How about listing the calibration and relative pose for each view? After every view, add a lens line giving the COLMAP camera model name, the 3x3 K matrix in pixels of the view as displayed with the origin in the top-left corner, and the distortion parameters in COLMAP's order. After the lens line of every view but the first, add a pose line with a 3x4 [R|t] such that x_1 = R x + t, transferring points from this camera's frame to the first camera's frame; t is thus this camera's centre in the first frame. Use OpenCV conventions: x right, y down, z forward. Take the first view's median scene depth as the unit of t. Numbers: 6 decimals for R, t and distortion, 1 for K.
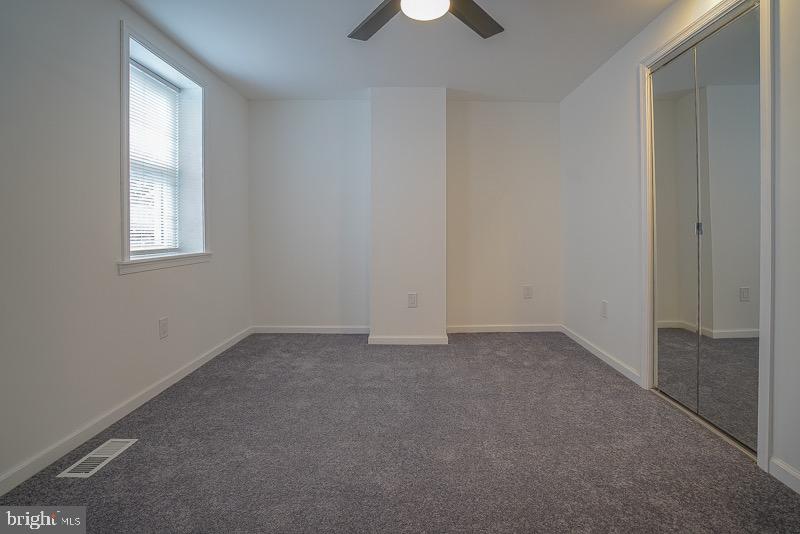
lens RADIAL K [[371.2, 0, 369.2], [0, 371.2, 246.5], [0, 0, 1]] dist [-0.048241, 0.011937]
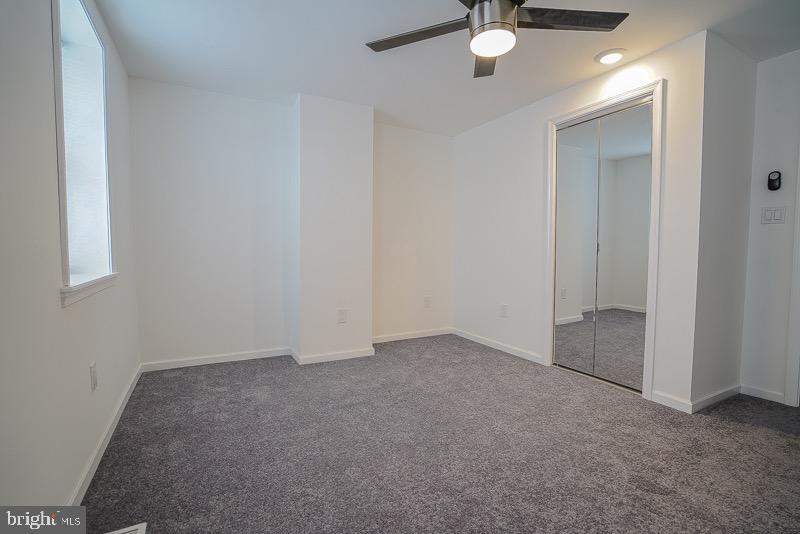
lens RADIAL K [[369.3, 0, 407.1], [0, 369.3, 279.0], [0, 0, 1]] dist [-0.051670, 0.020424]
pose [[0.874407, -0.032059, 0.484133, -0.283345], [0.010508, 0.998832, 0.047162, -0.000874], [-0.485080, -0.036152, 0.873722, 0.057075]]
